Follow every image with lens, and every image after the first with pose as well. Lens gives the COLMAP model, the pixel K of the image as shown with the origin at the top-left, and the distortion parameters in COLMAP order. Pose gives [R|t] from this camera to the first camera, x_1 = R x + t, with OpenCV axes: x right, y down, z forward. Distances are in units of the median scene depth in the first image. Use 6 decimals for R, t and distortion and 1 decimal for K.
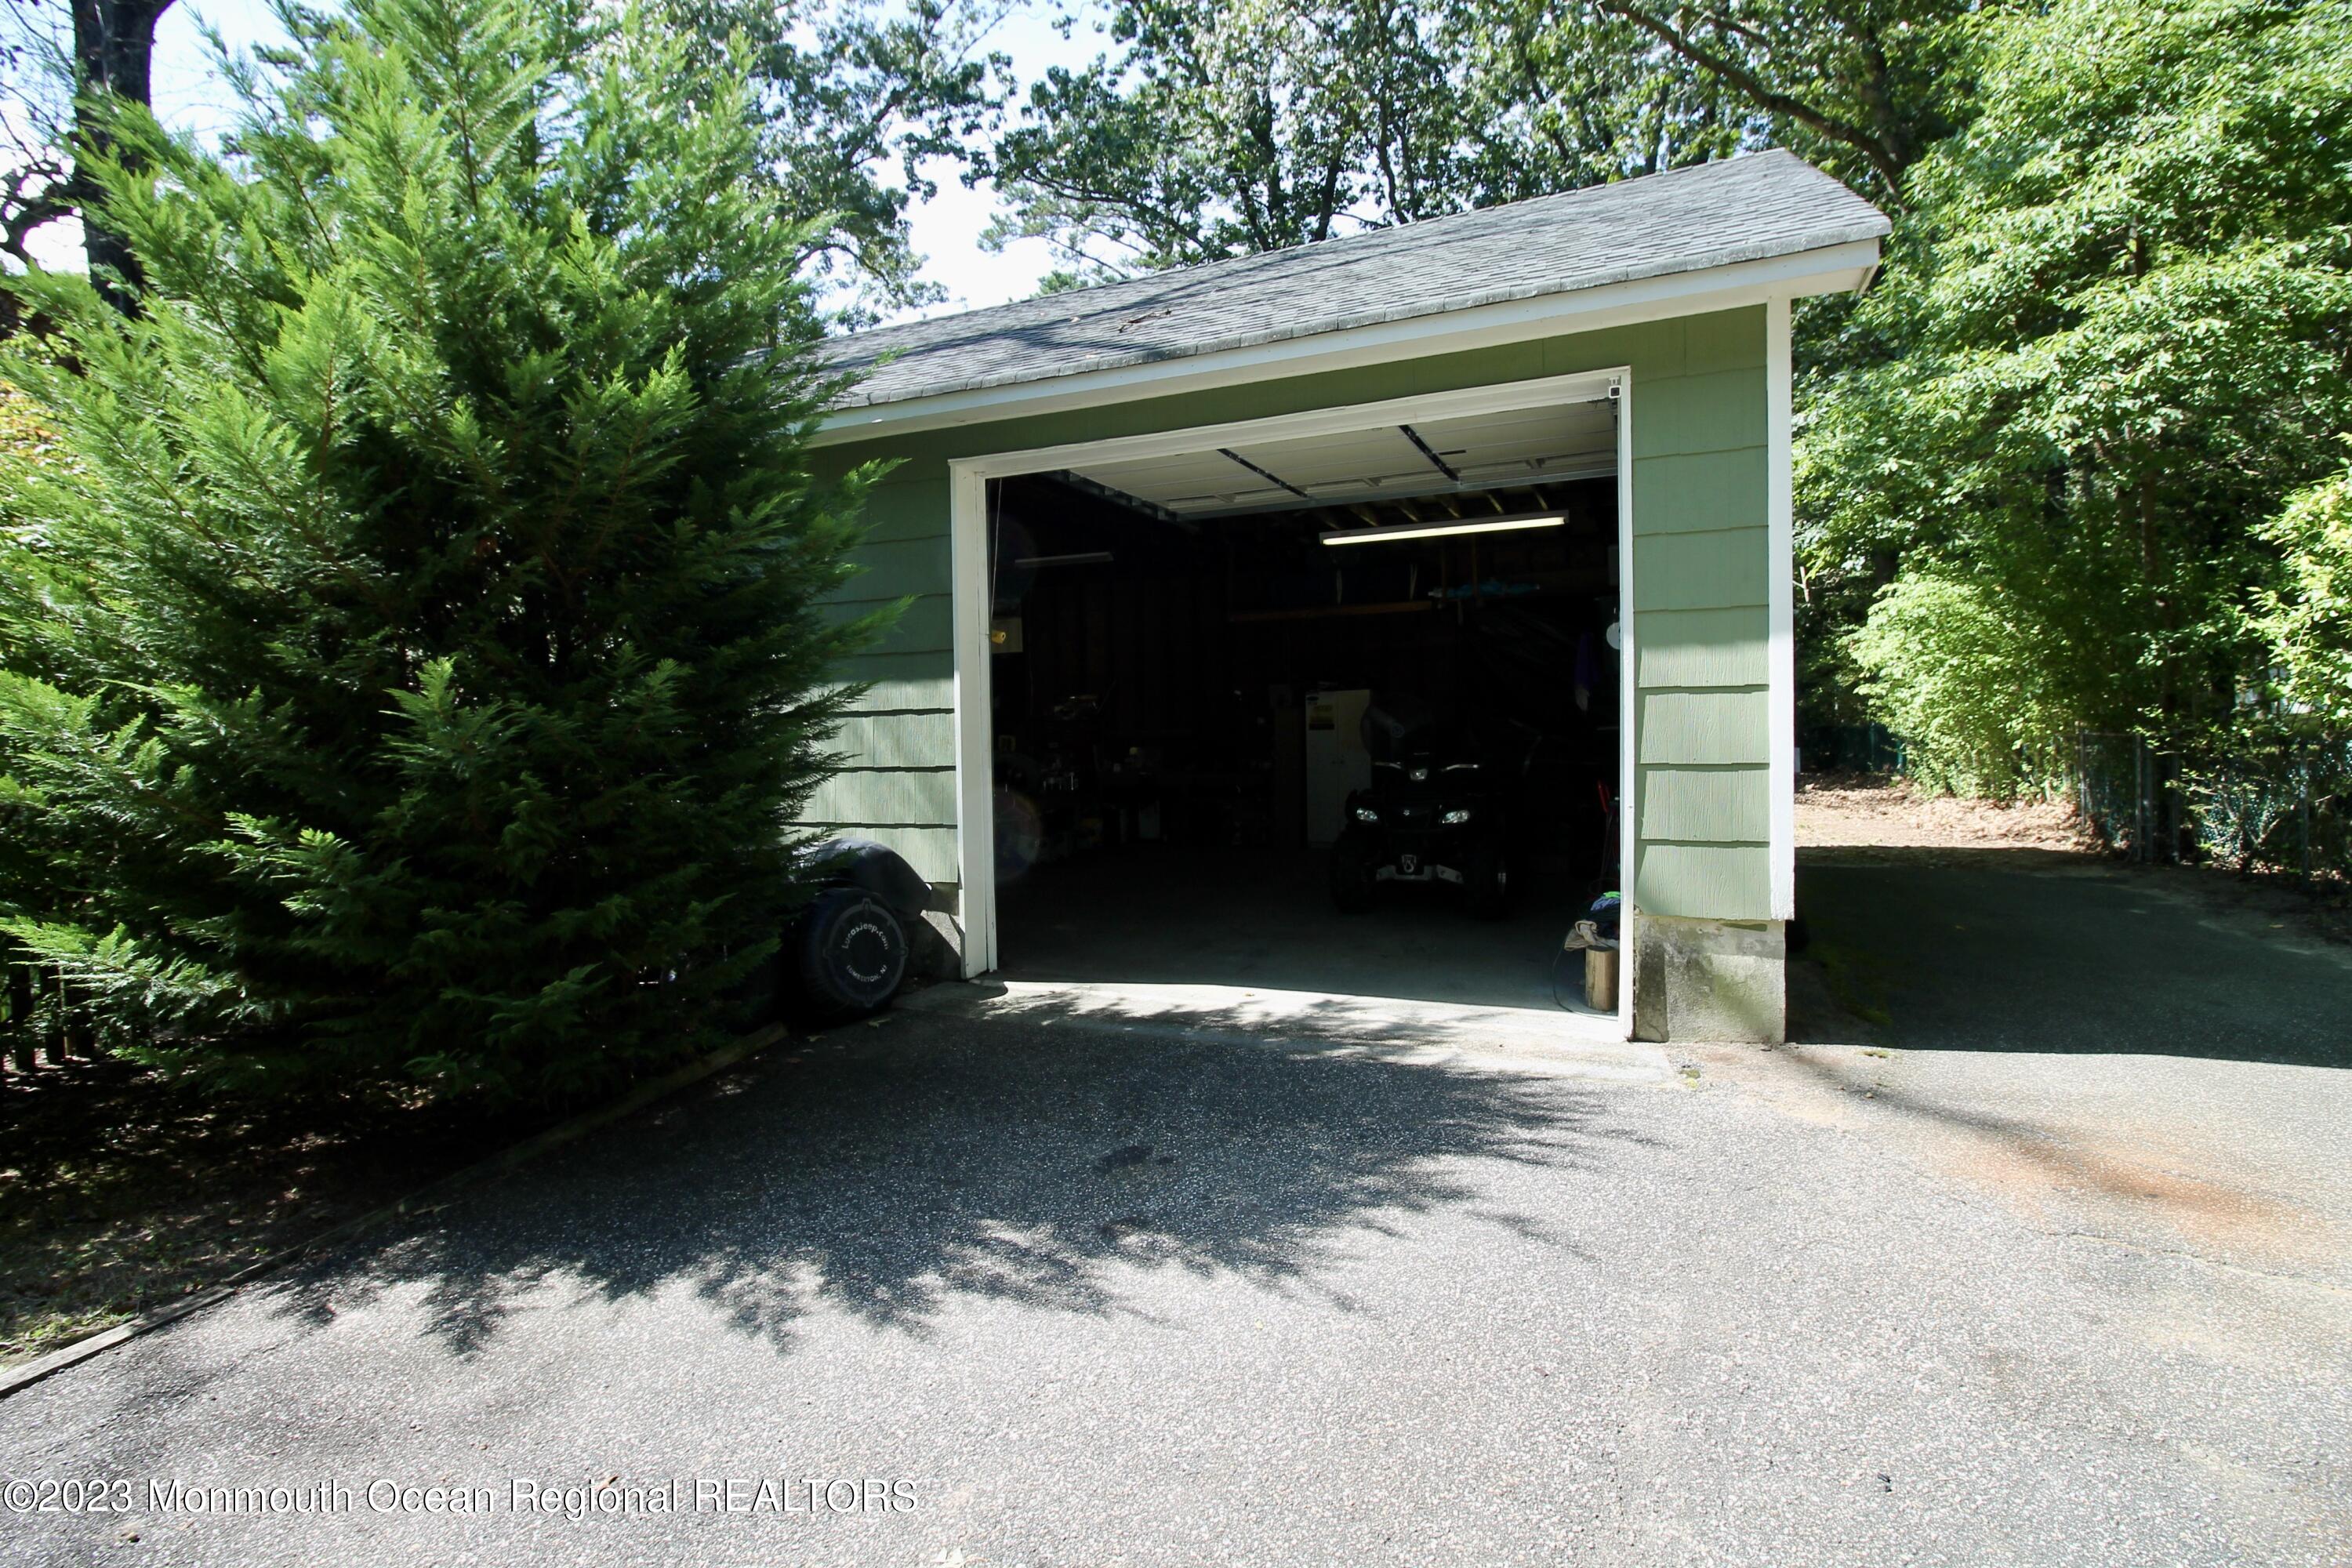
lens RADIAL K [[1094.2, 0, 1175.8], [0, 1094.2, 767.4], [0, 0, 1]] dist [-0.004414, -0.011456]
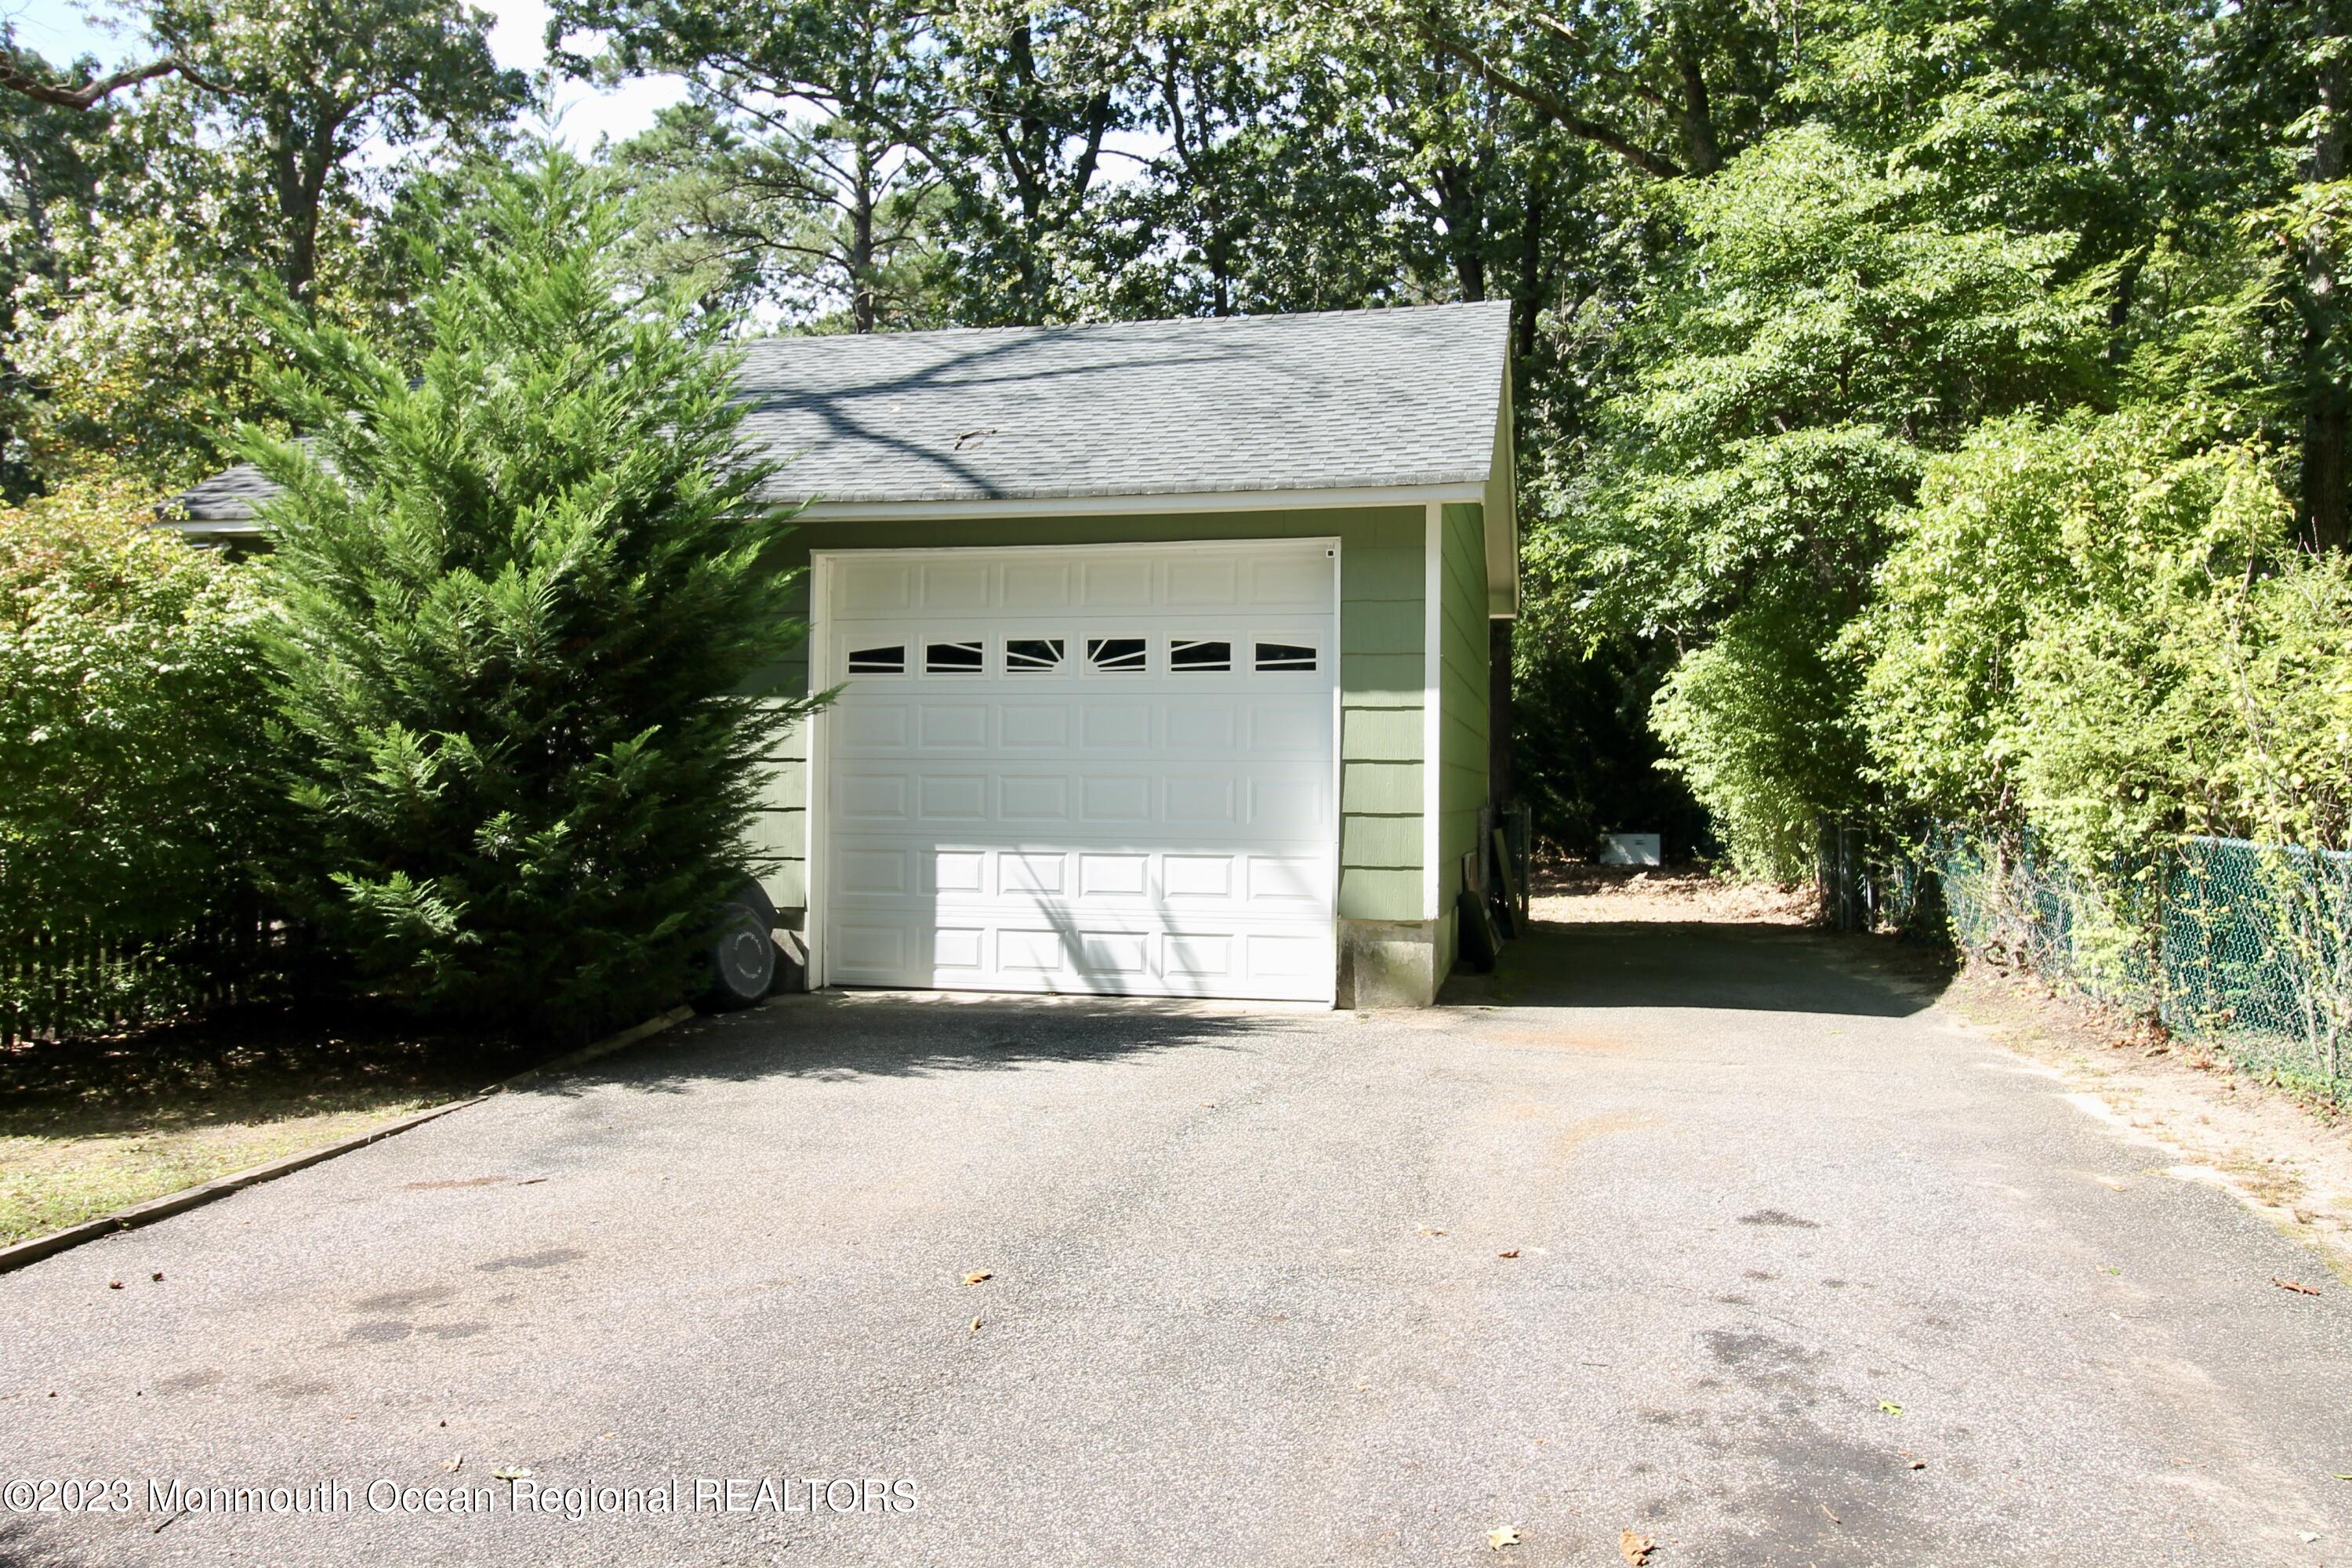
lens RADIAL K [[1781.6, 0, 1179.1], [0, 1781.6, 772.8], [0, 0, 1]] dist [0.011025, -0.000746]
pose [[0.978874, 0.027050, 0.202668, -0.178003], [-0.016677, 0.998470, -0.052715, 0.050975], [-0.203784, 0.048221, 0.977828, -0.861919]]
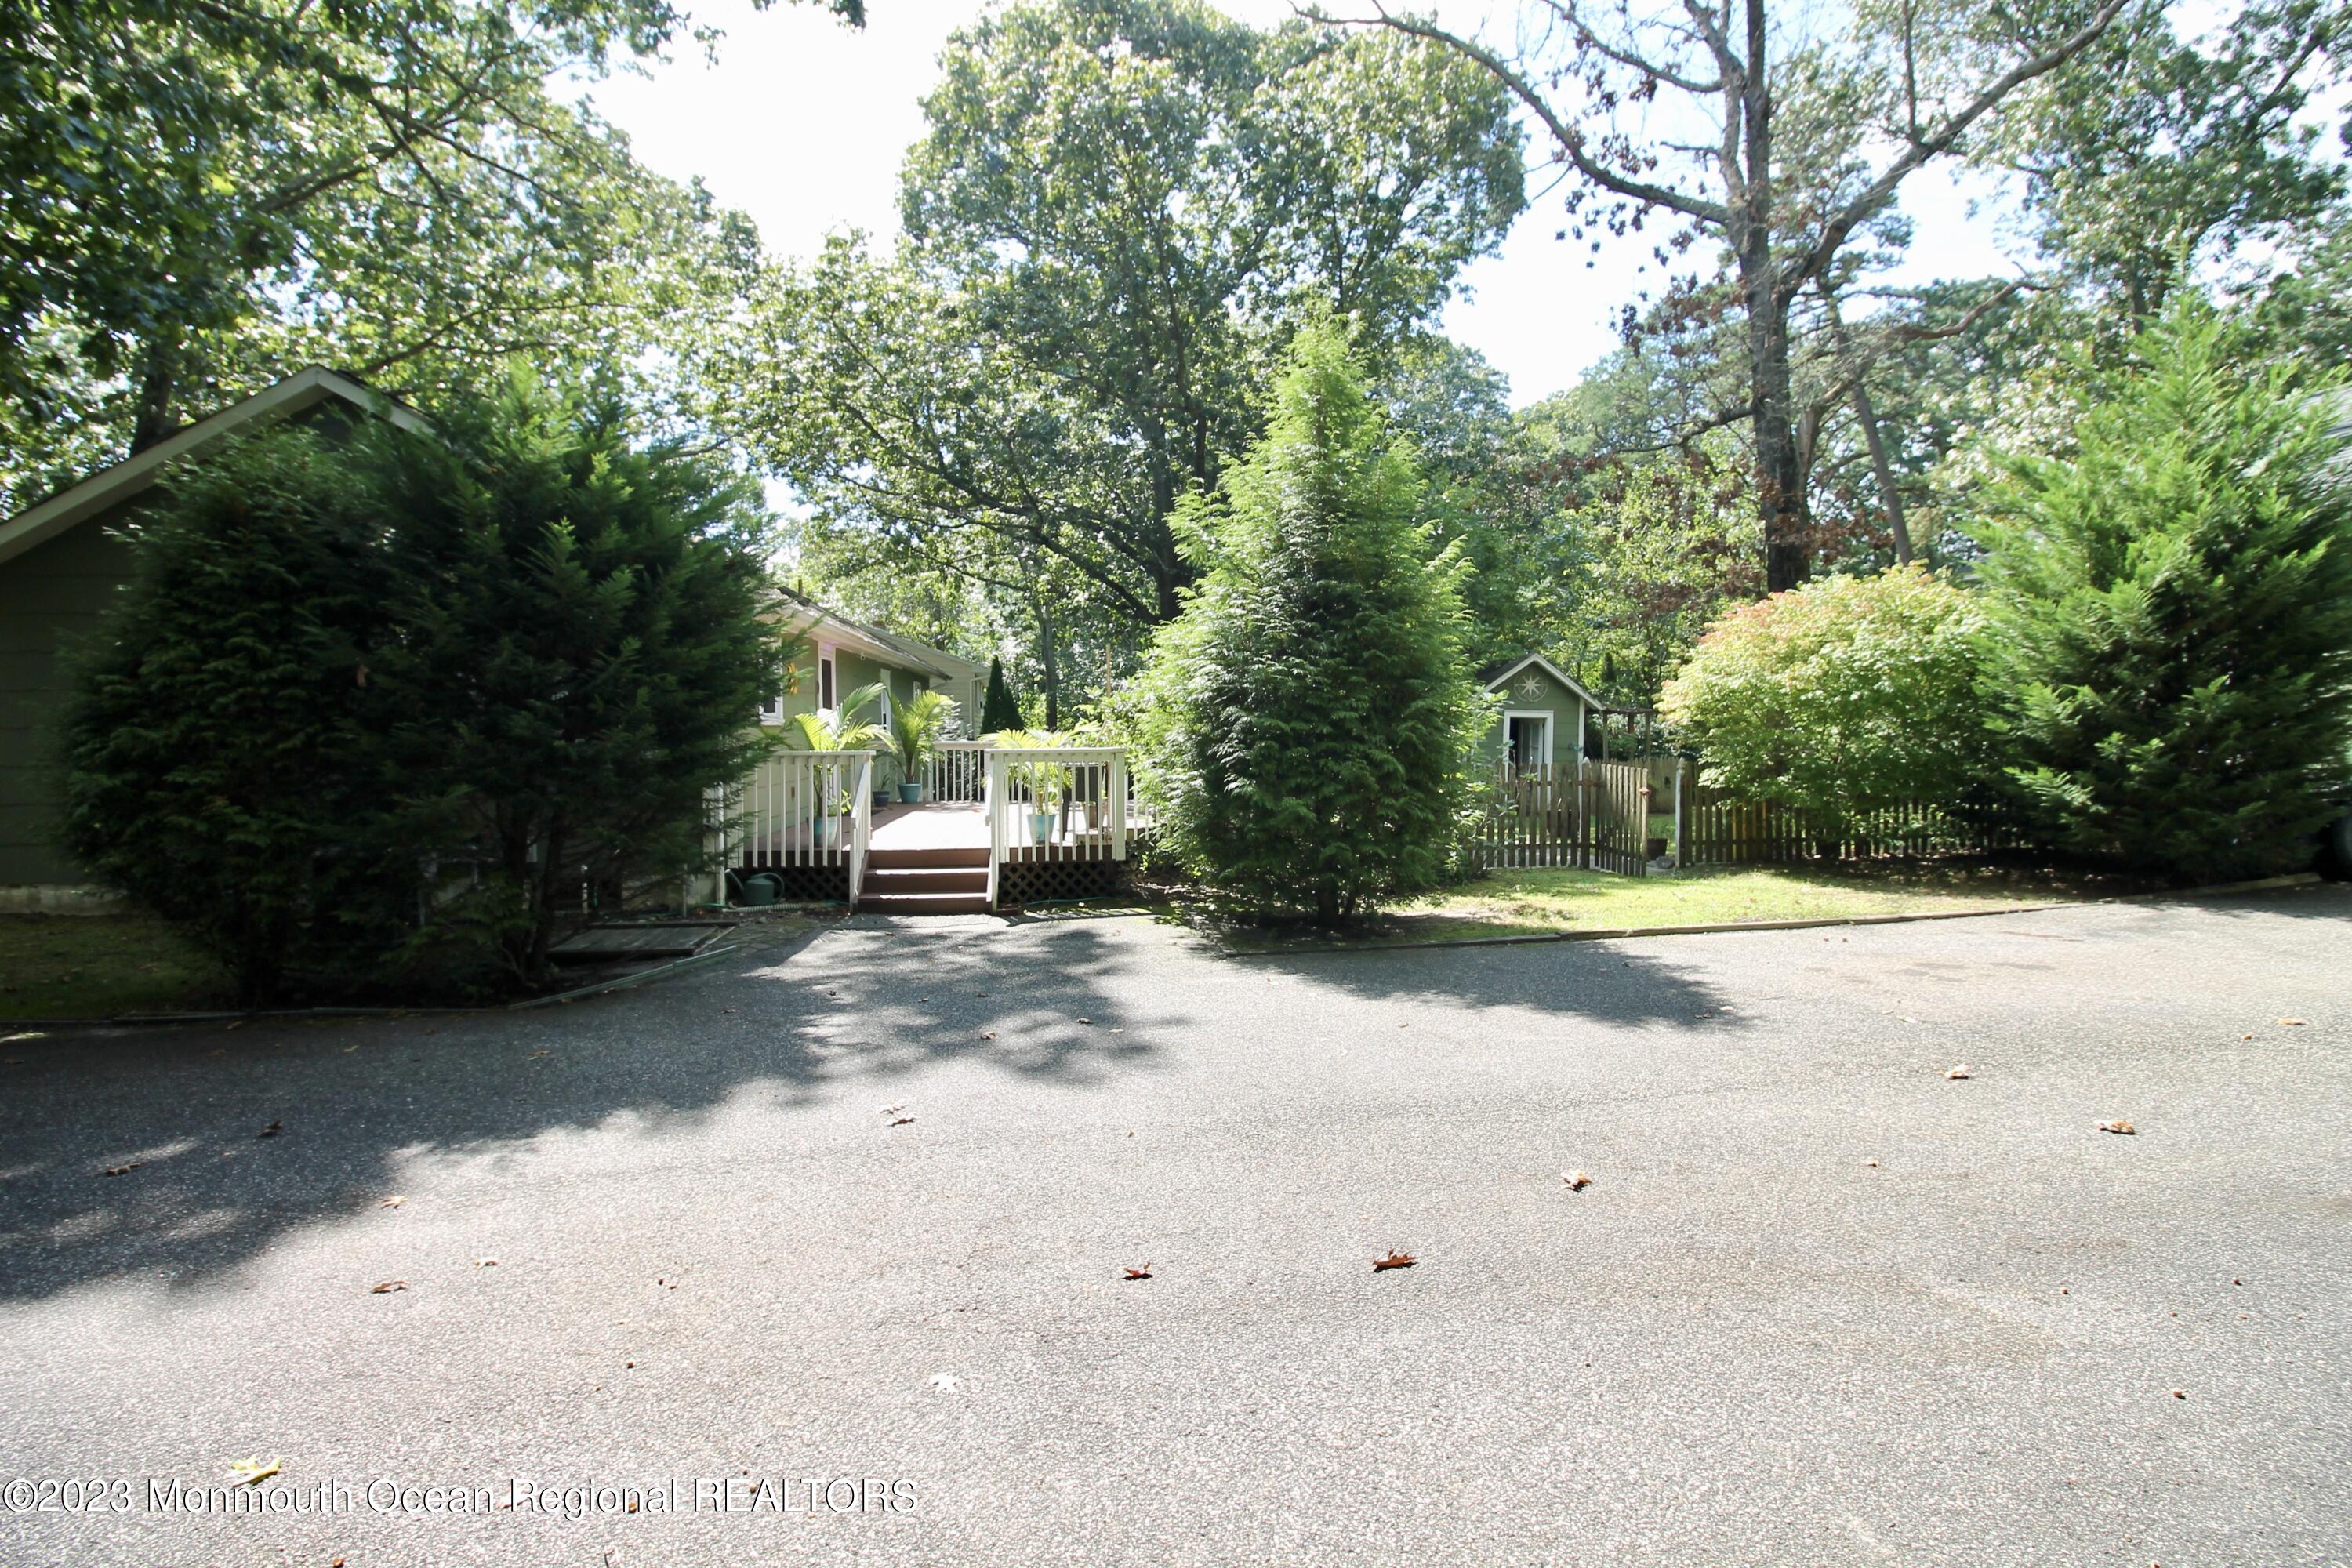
lens RADIAL K [[1094.2, 0, 1181.7], [0, 1094.2, 772.3], [0, 0, 1]] dist [-0.004414, -0.011456]
pose [[0.520215, 0.050203, -0.852558, 0.114982], [-0.042643, 0.998552, 0.032780, 0.070011], [0.852970, 0.019303, 0.521603, -1.101365]]
